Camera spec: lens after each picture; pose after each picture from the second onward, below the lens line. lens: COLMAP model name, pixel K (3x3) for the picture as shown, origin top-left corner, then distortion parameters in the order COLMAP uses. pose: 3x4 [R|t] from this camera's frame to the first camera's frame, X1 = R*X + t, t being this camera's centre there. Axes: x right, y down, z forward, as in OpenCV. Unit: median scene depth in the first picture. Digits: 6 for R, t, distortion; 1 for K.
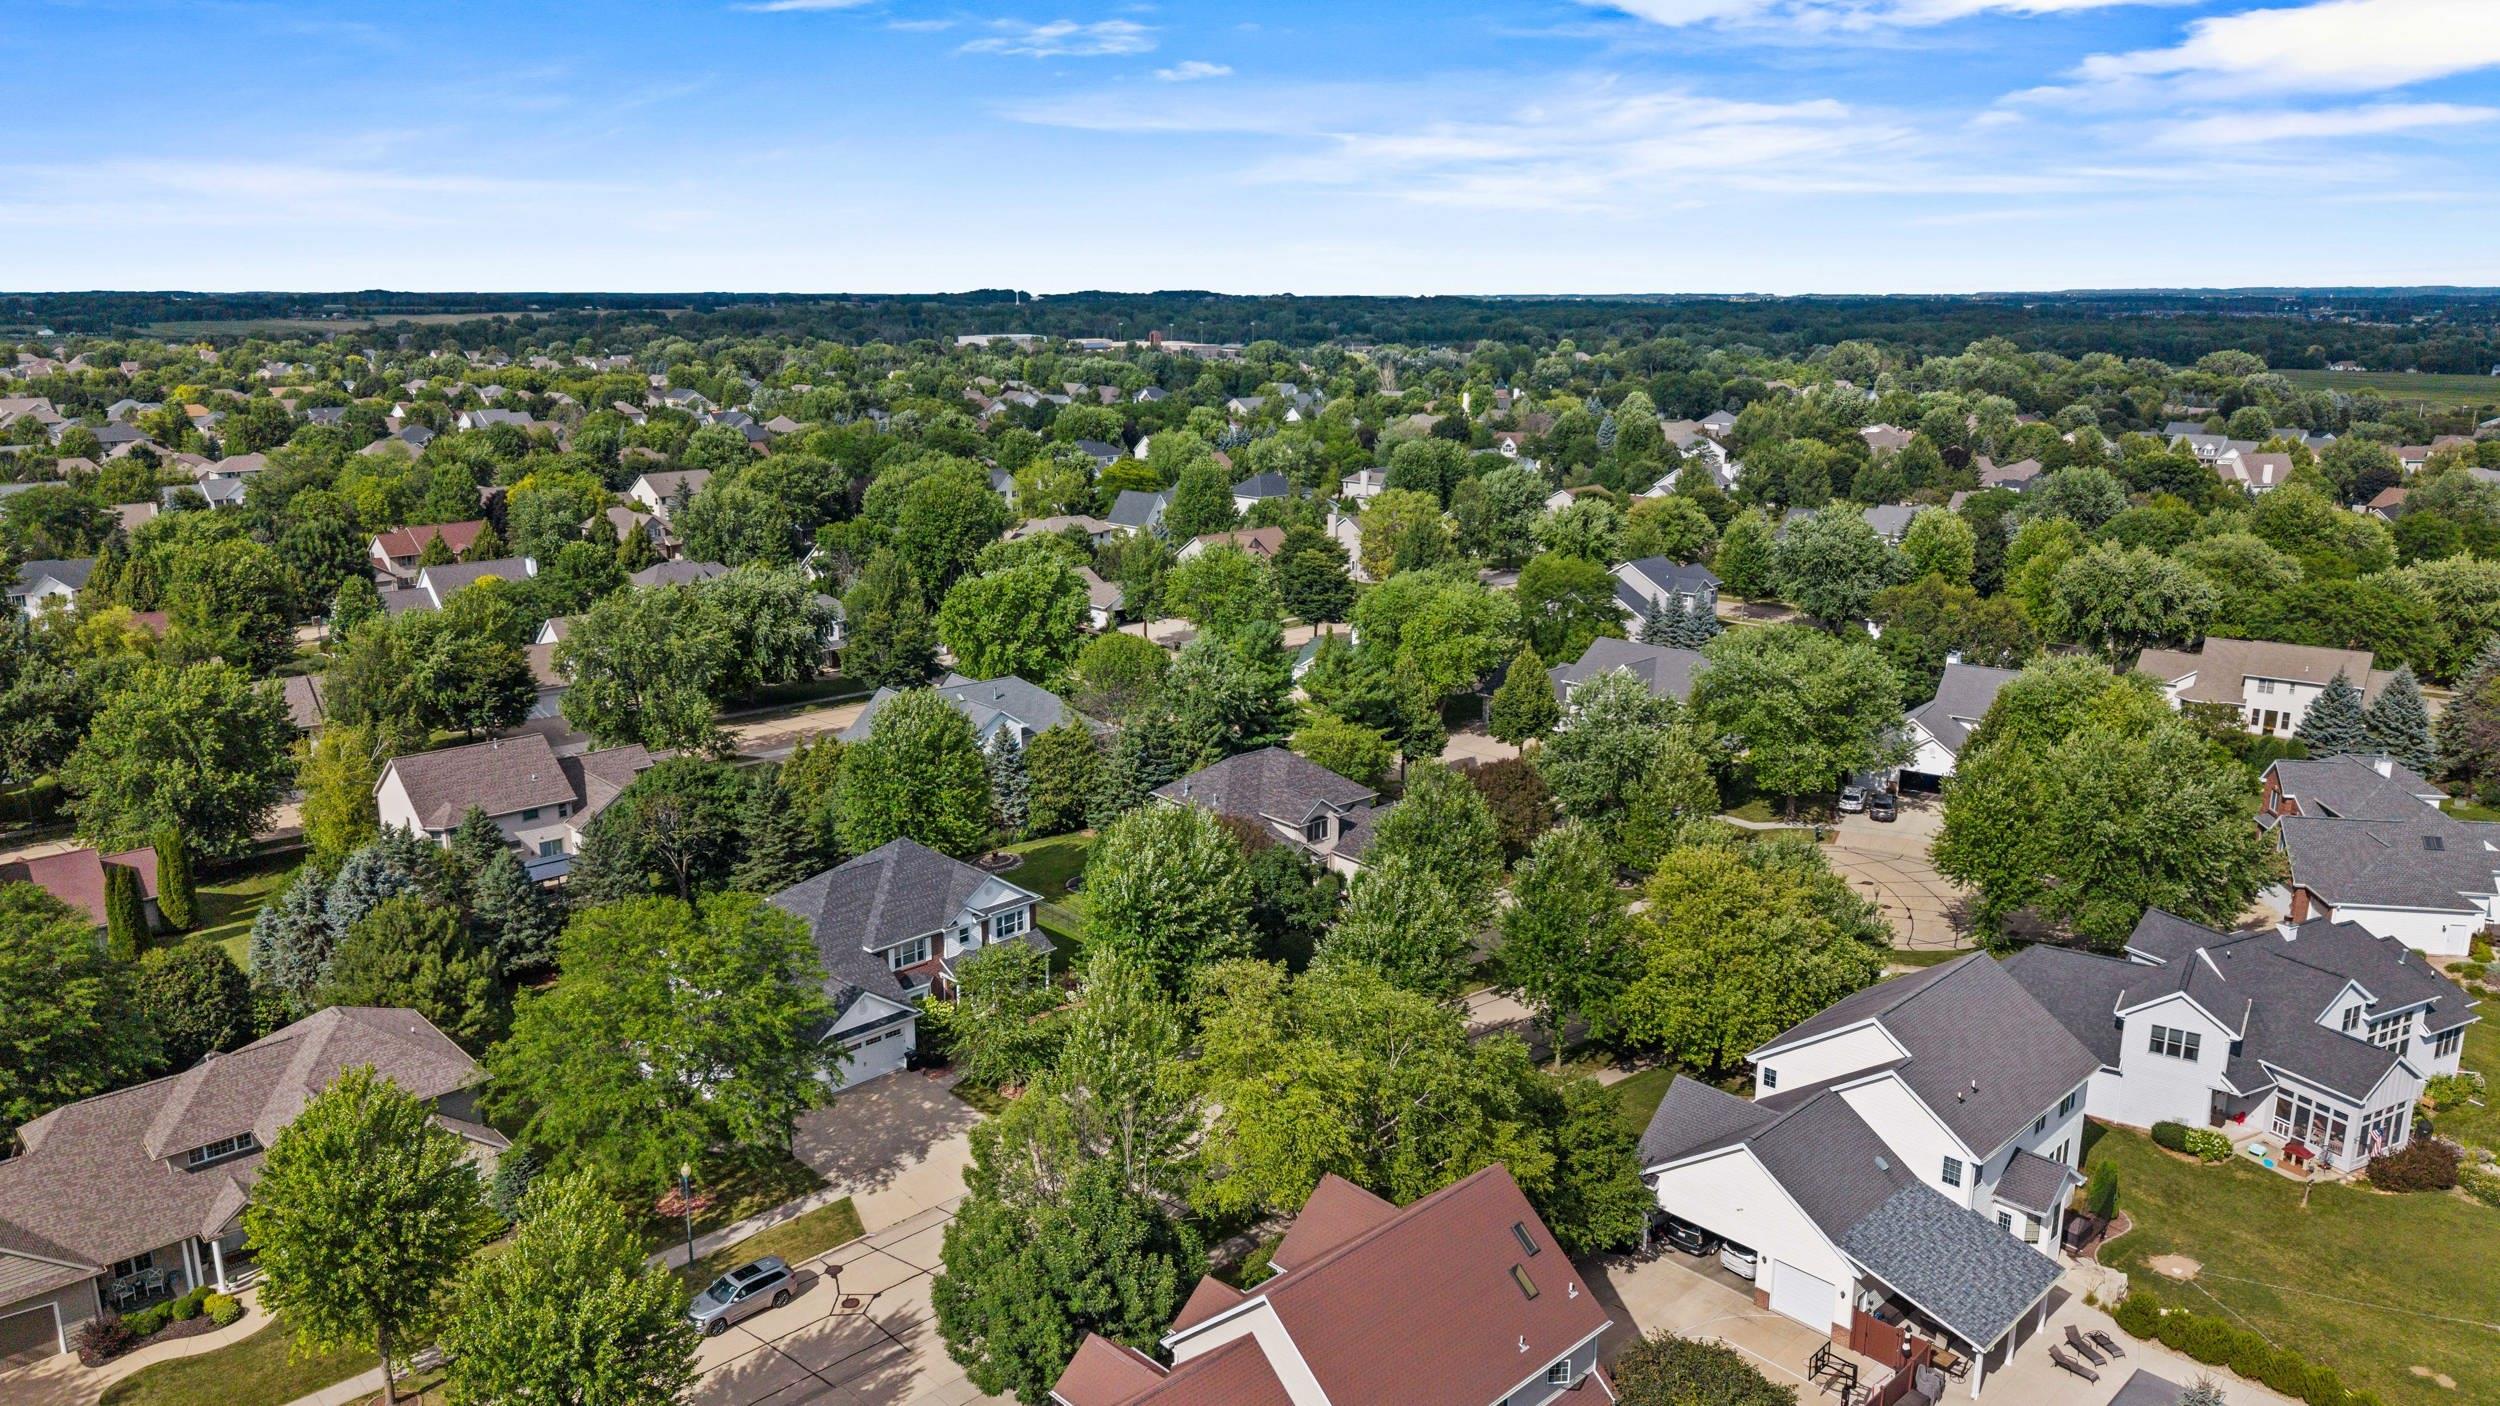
lens RADIAL K [[1668.9, 0, 1248.9], [0, 1668.9, 718.7], [0, 0, 1]] dist [0.043979, -0.050887]
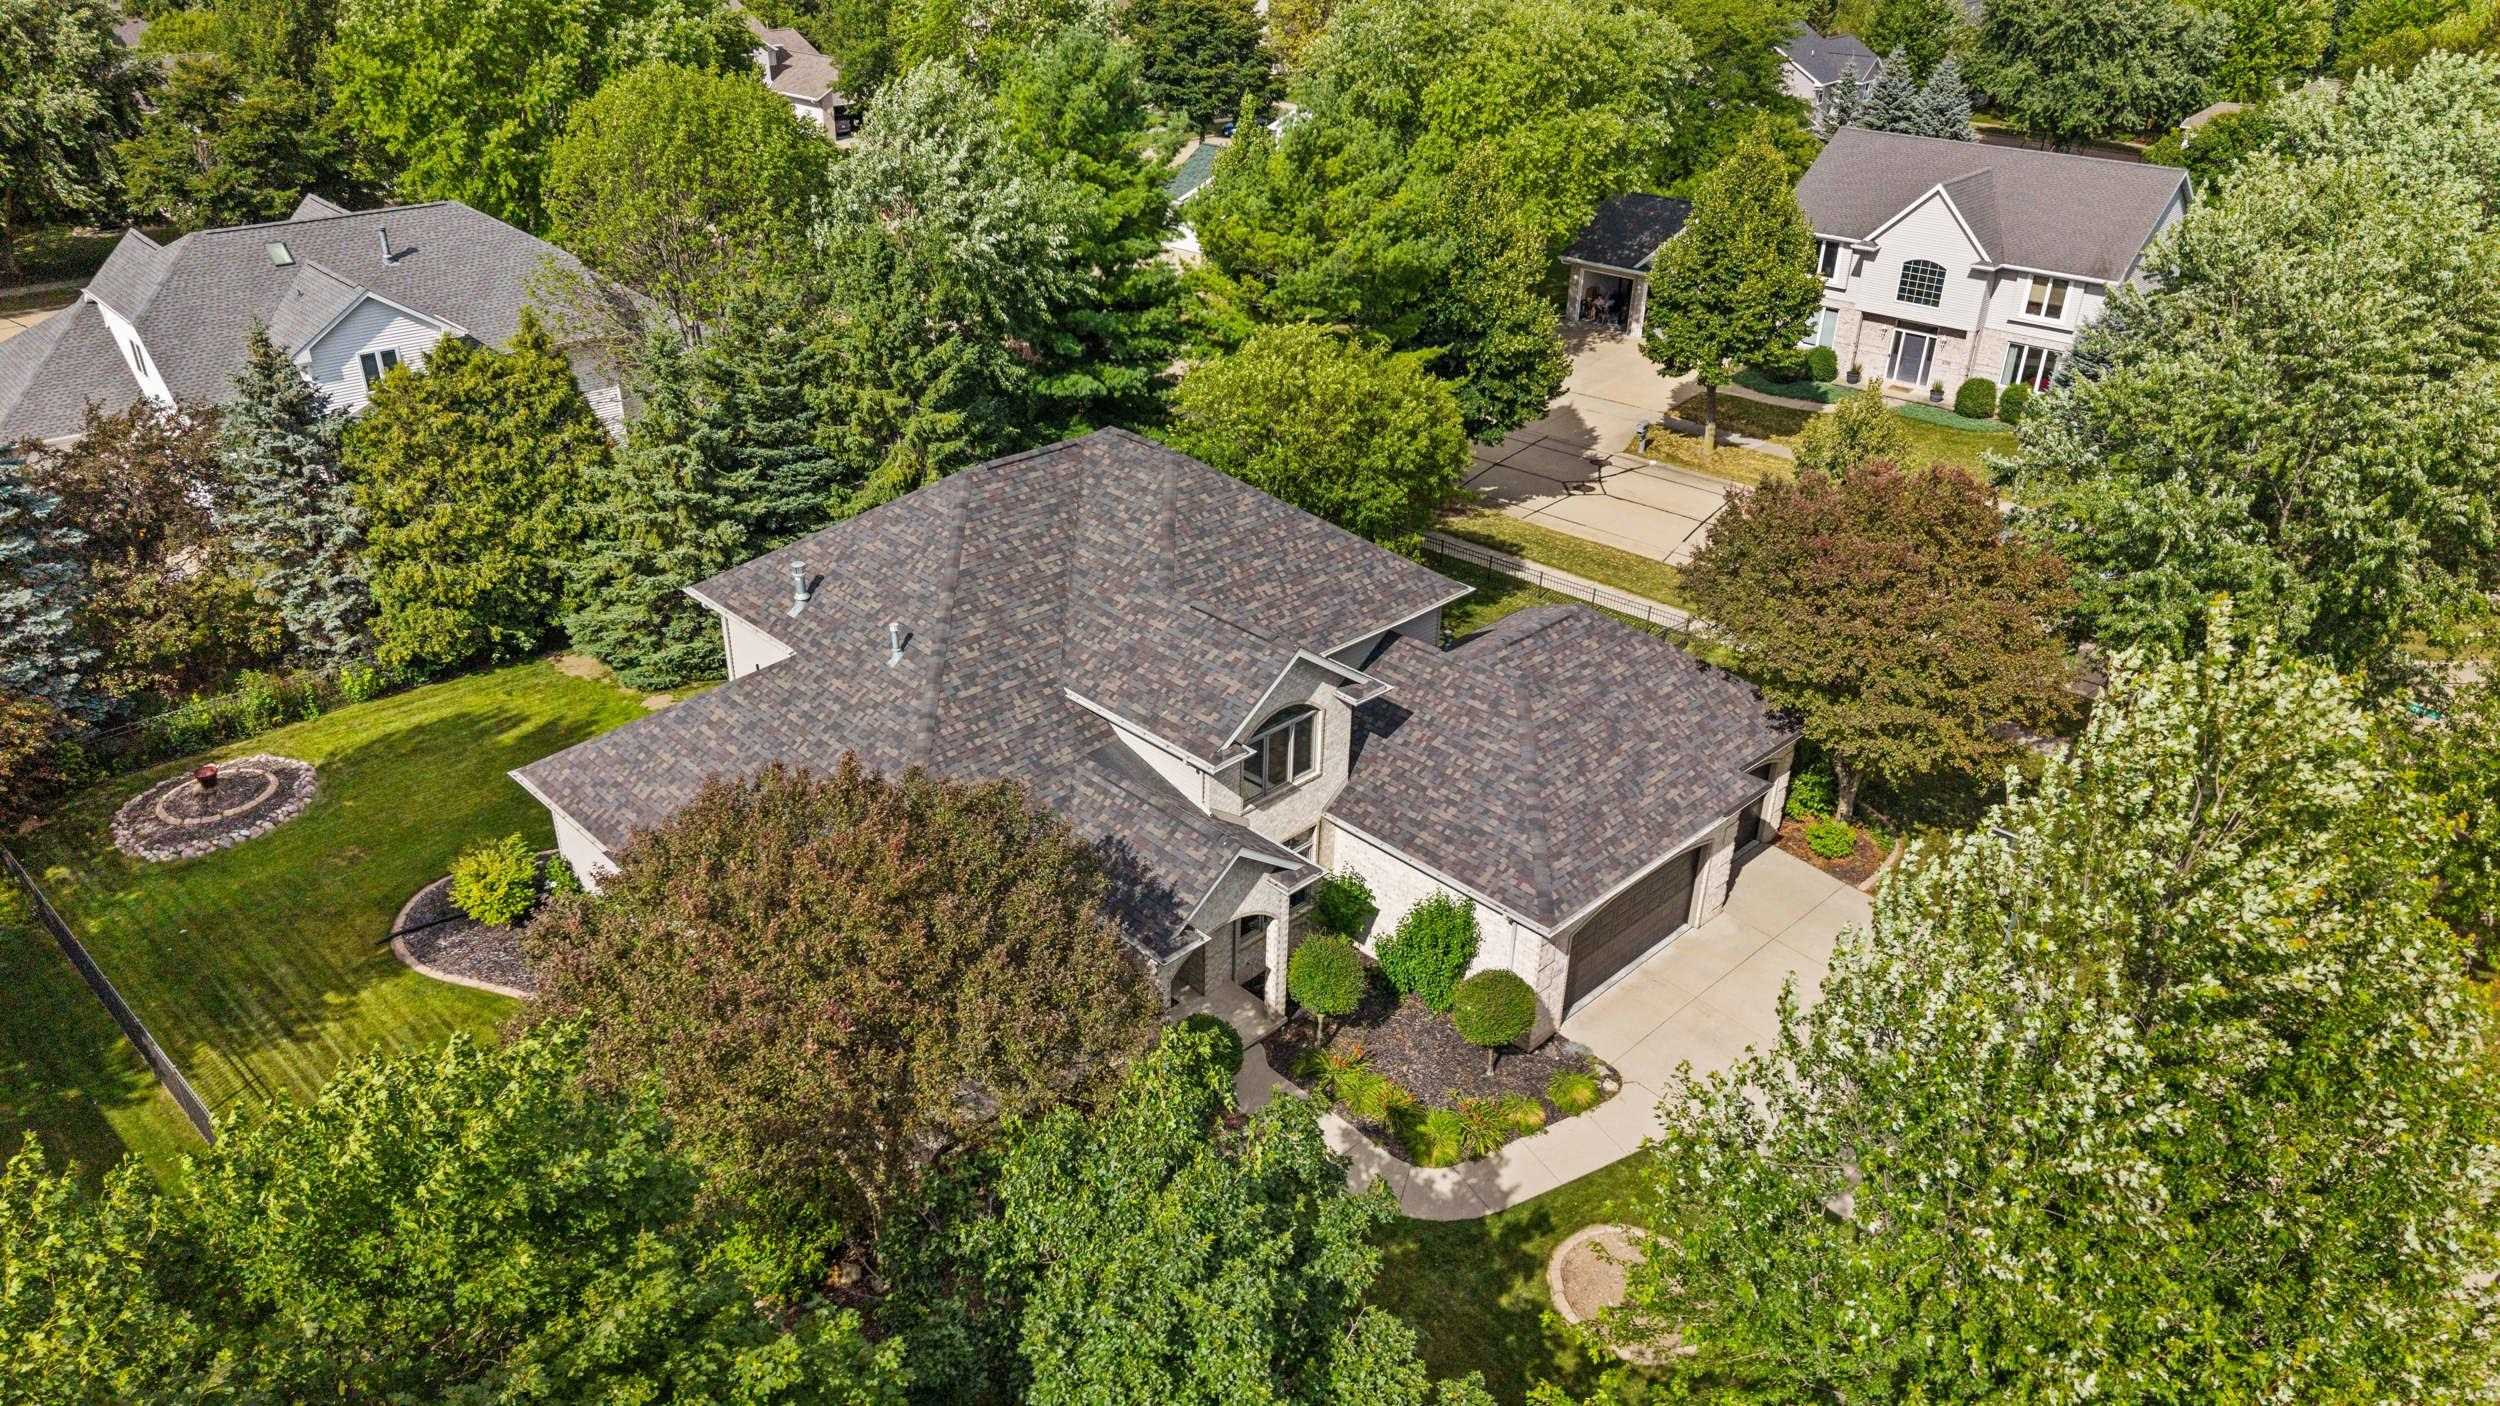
lens RADIAL K [[1668.9, 0, 1248.9], [0, 1668.9, 718.7], [0, 0, 1]] dist [0.043979, -0.050887]
pose [[0.996567, -0.016649, 0.081105, 0.012347], [-0.003611, 0.969901, 0.243473, -0.004730], [-0.082717, -0.242930, 0.966511, 0.650931]]
